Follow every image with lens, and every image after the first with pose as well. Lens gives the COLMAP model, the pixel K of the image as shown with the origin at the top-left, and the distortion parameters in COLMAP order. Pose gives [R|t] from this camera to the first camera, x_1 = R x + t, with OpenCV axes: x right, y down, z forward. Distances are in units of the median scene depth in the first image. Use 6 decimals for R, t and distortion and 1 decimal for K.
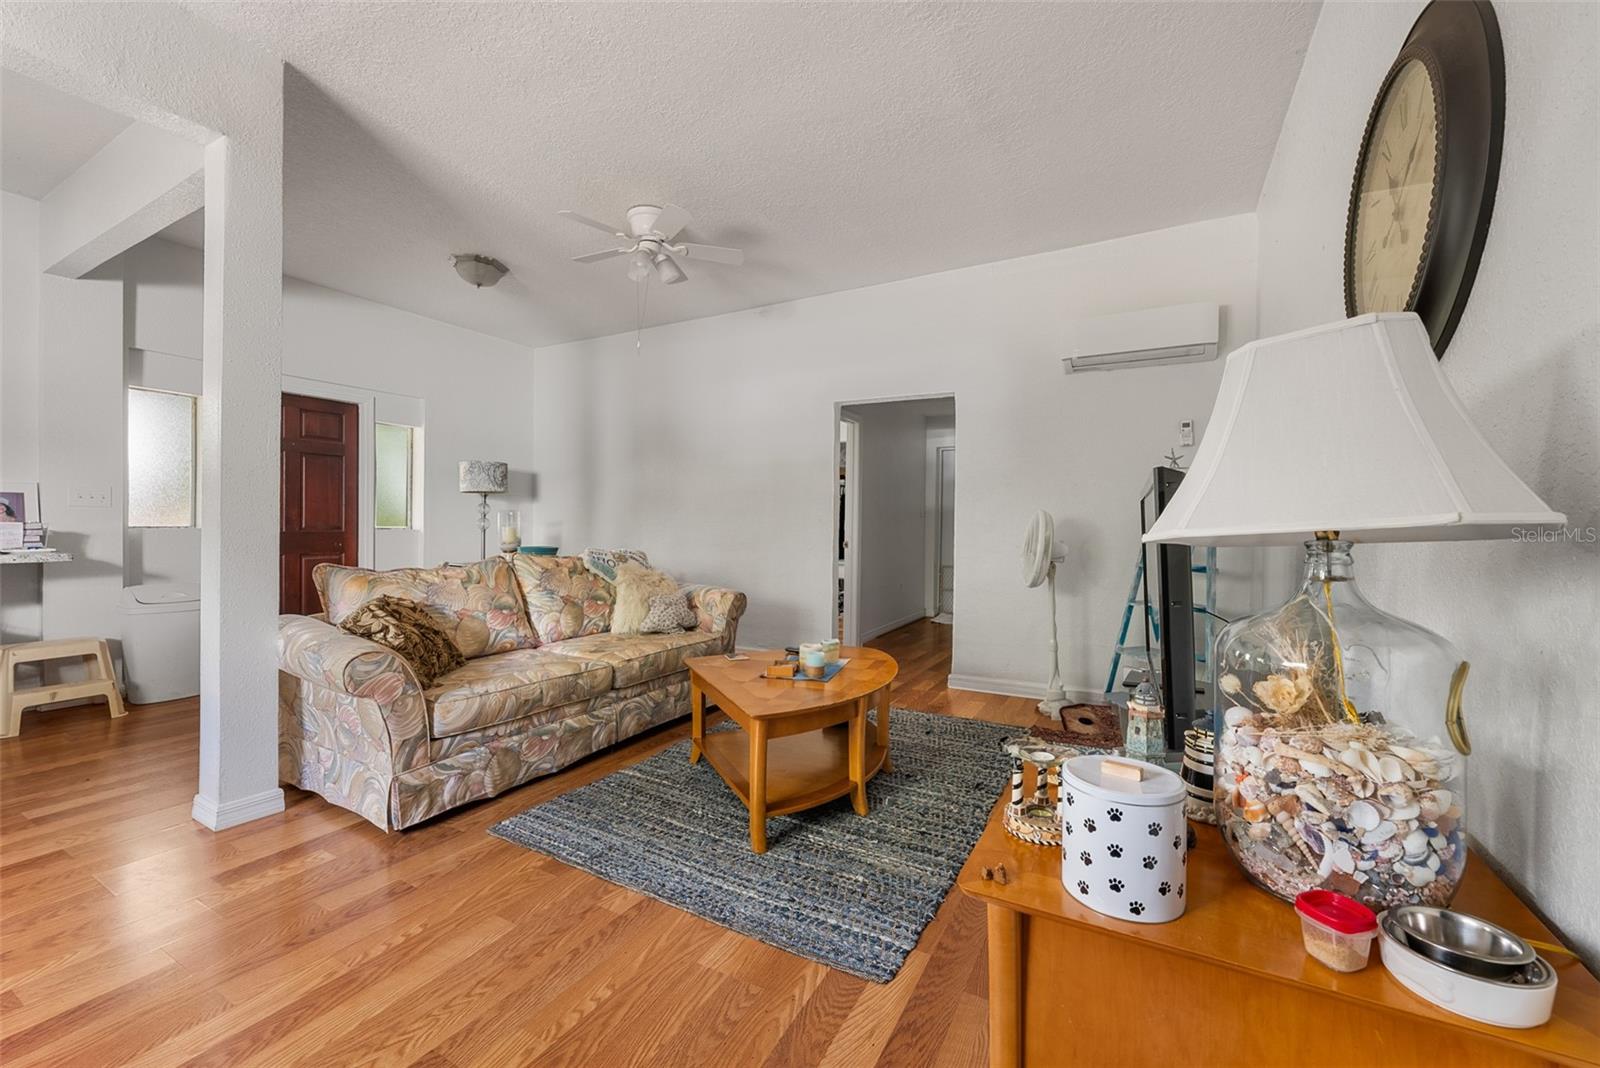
lens RADIAL K [[625.1, 0, 809.0], [0, 625.1, 529.1], [0, 0, 1]] dist [0.002997, -0.000324]
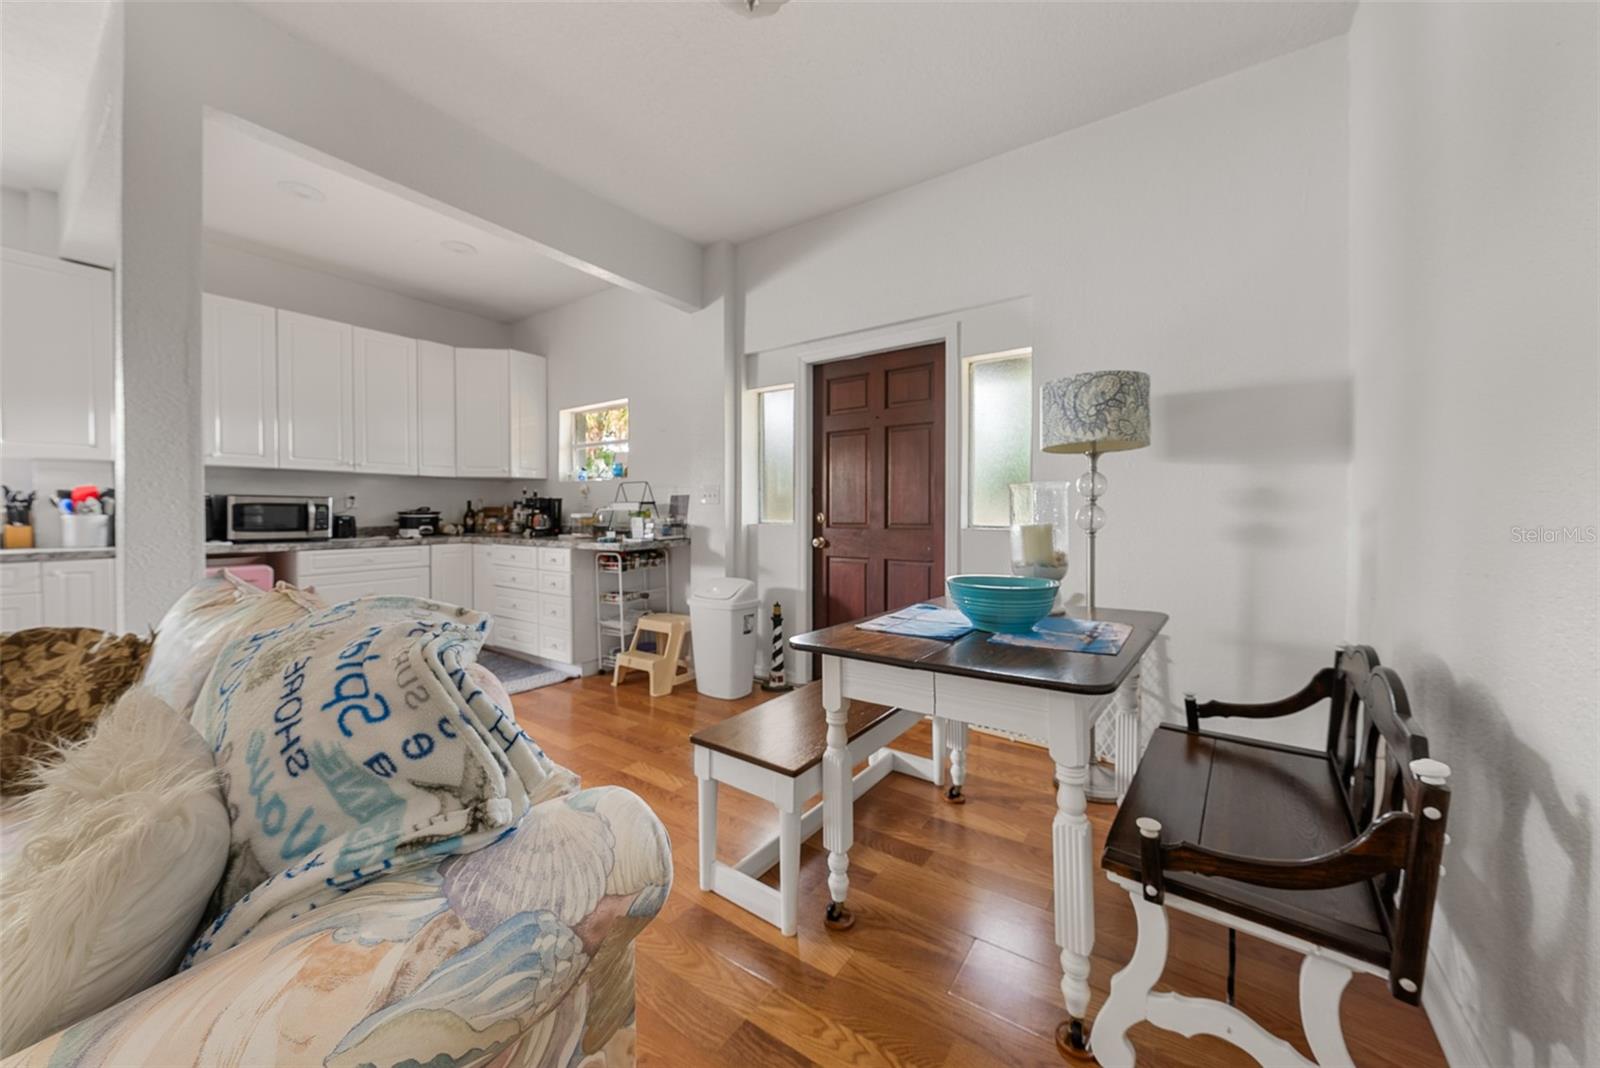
lens RADIAL K [[590.9, 0, 791.5], [0, 590.9, 520.8], [0, 0, 1]] dist [-0.004117, -0.000275]
pose [[-0.137421, -0.003916, -0.990505, -0.082160], [-0.009777, 0.999949, -0.002597, -0.003556], [0.990464, 0.009328, -0.137453, 0.946022]]
